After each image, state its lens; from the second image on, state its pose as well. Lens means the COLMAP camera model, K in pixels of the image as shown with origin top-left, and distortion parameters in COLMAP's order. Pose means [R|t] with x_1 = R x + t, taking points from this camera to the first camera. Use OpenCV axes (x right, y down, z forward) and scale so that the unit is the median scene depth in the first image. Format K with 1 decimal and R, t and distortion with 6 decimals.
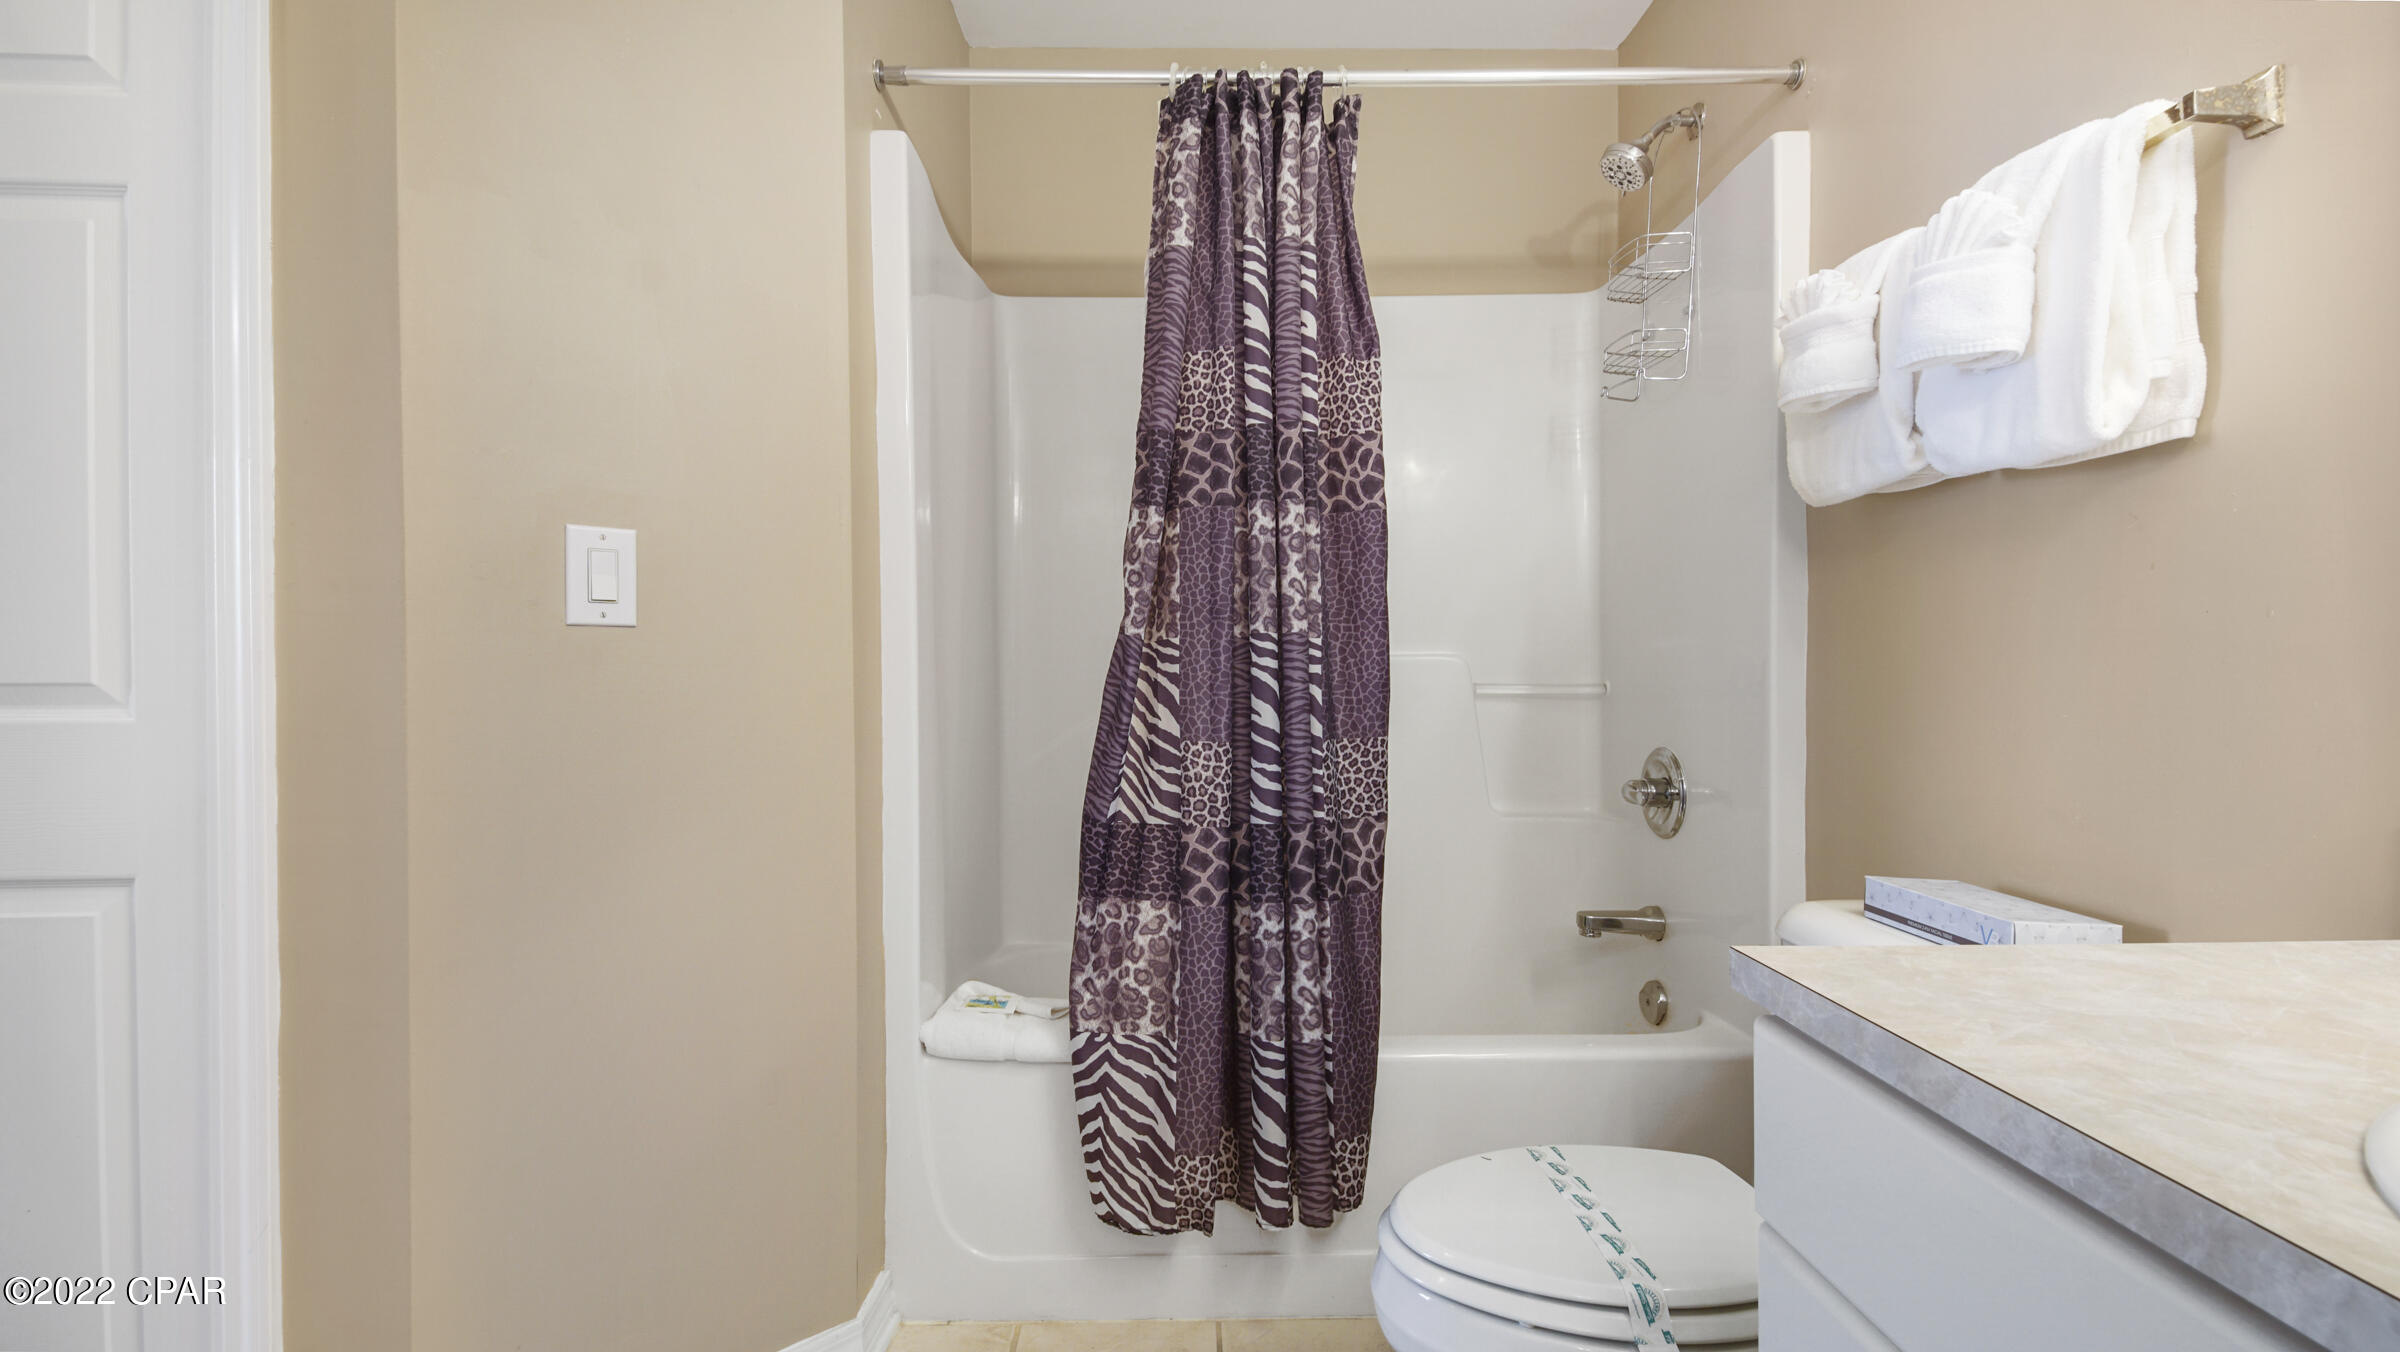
lens RADIAL K [[1134.6, 0, 1195.7], [0, 1134.6, 650.0], [0, 0, 1]] dist [0.028495, -0.029251]
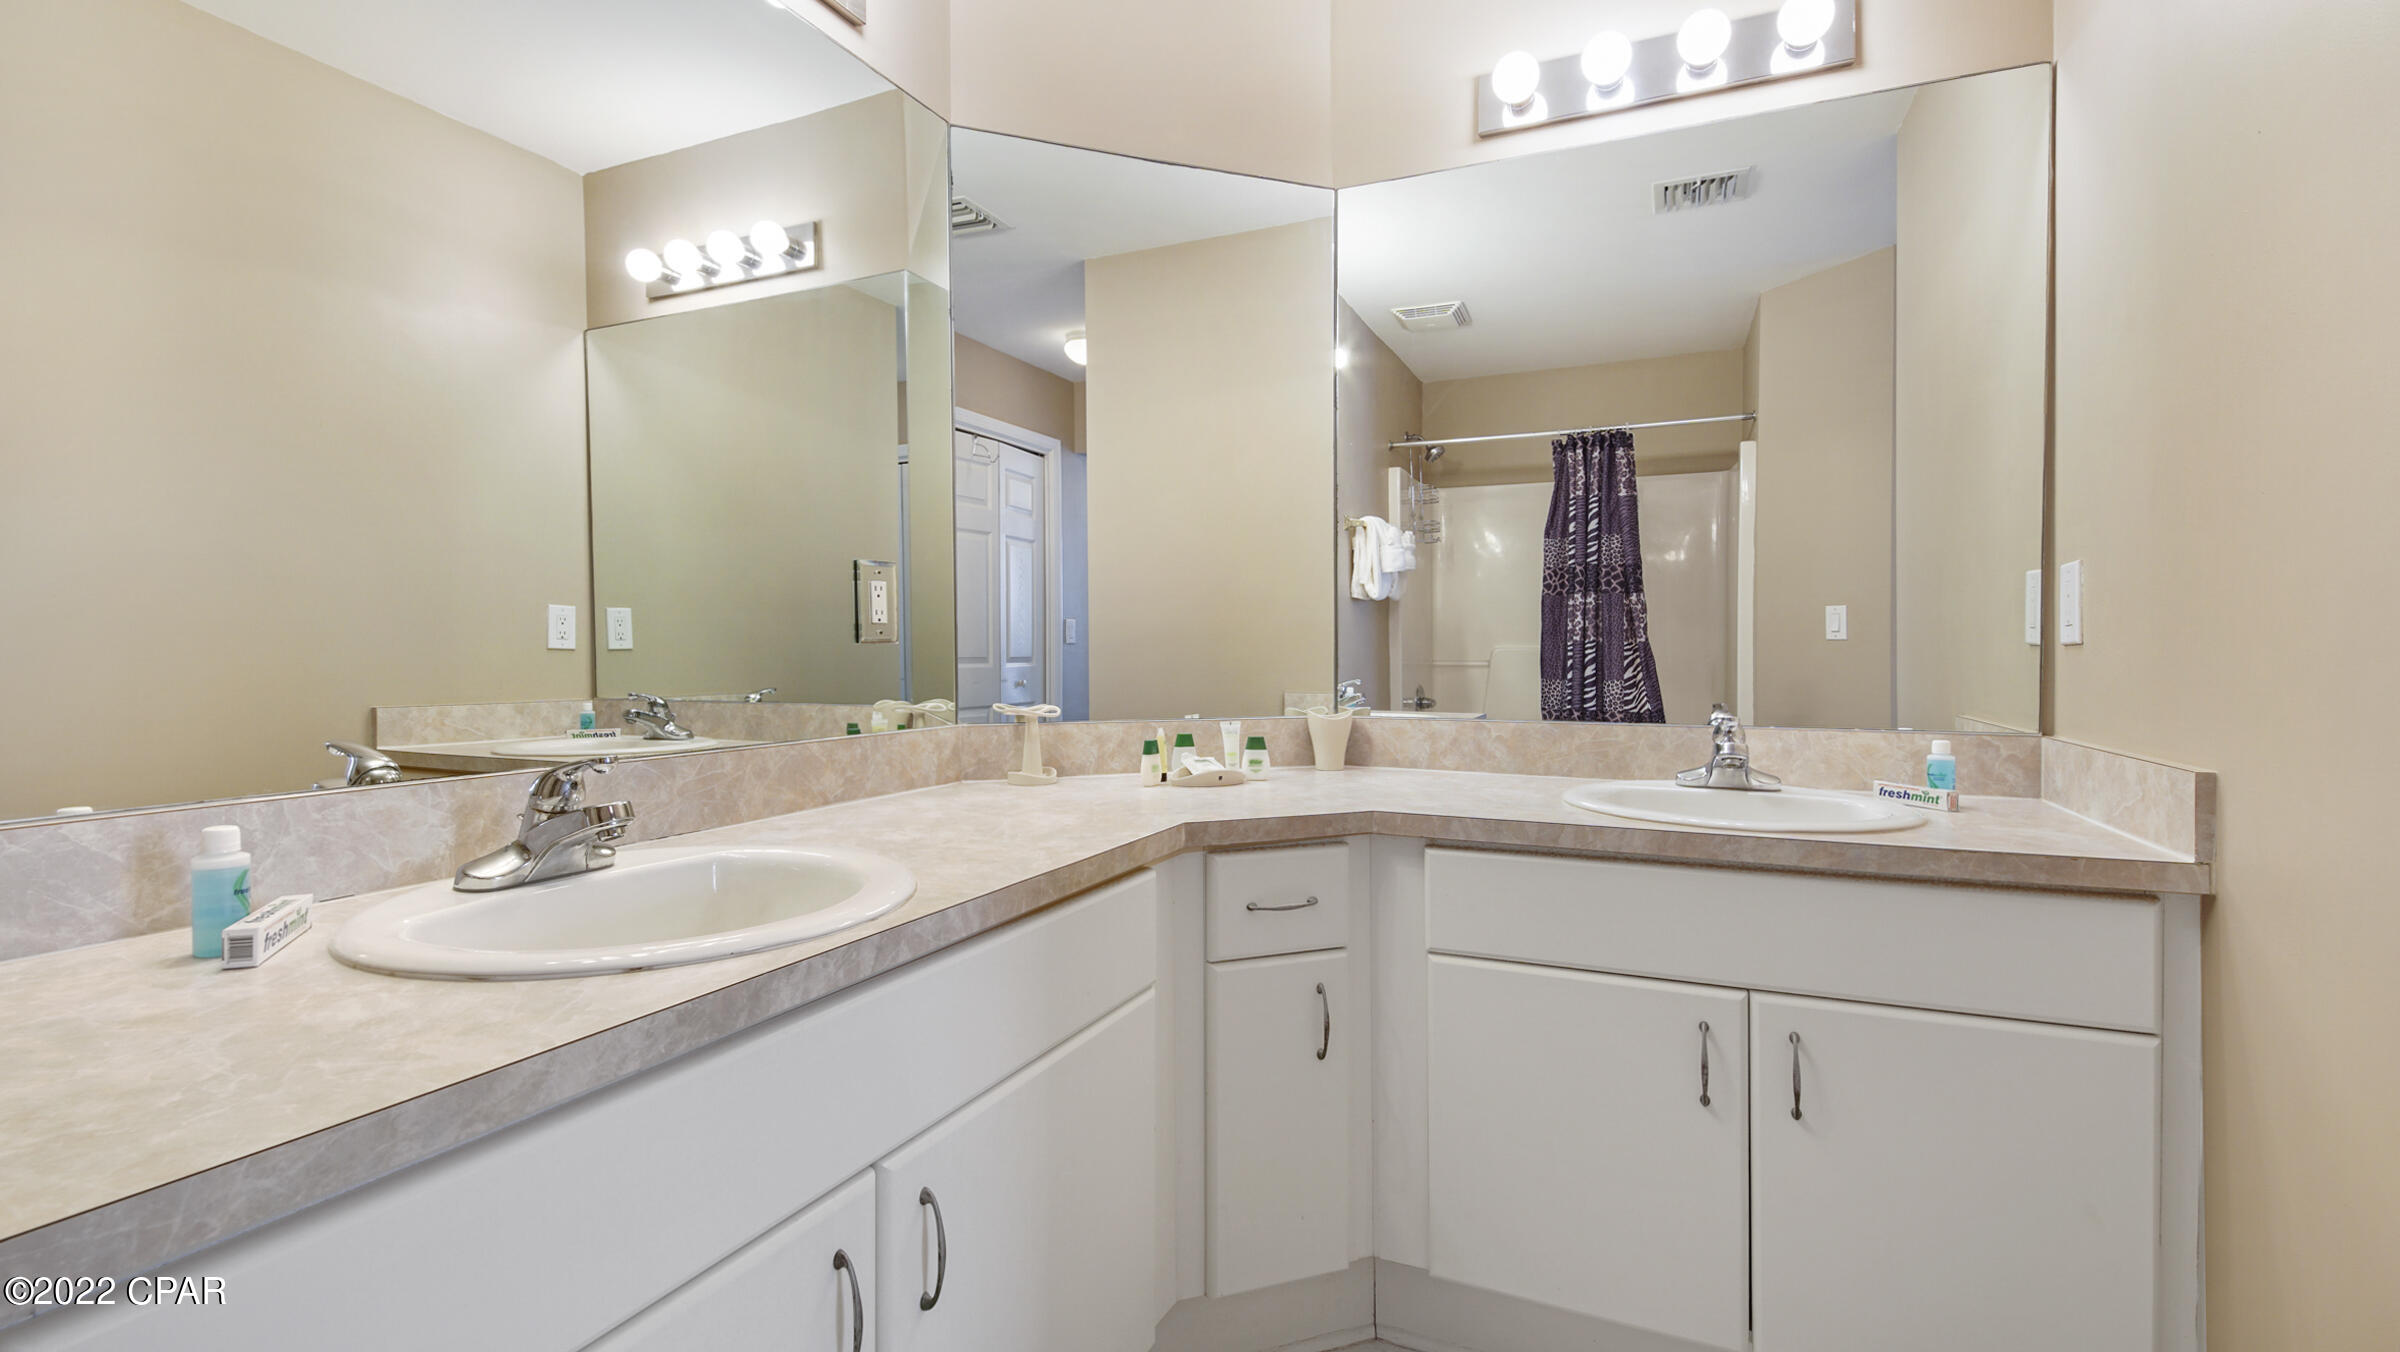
lens RADIAL K [[1134.6, 0, 1195.7], [0, 1134.6, 650.0], [0, 0, 1]] dist [0.028495, -0.029251]
pose [[-0.916684, 0.000609, 0.399613, -0.323159], [-0.002285, 0.999974, -0.006766, -0.005784], [-0.399607, -0.007116, -0.916659, 1.758098]]
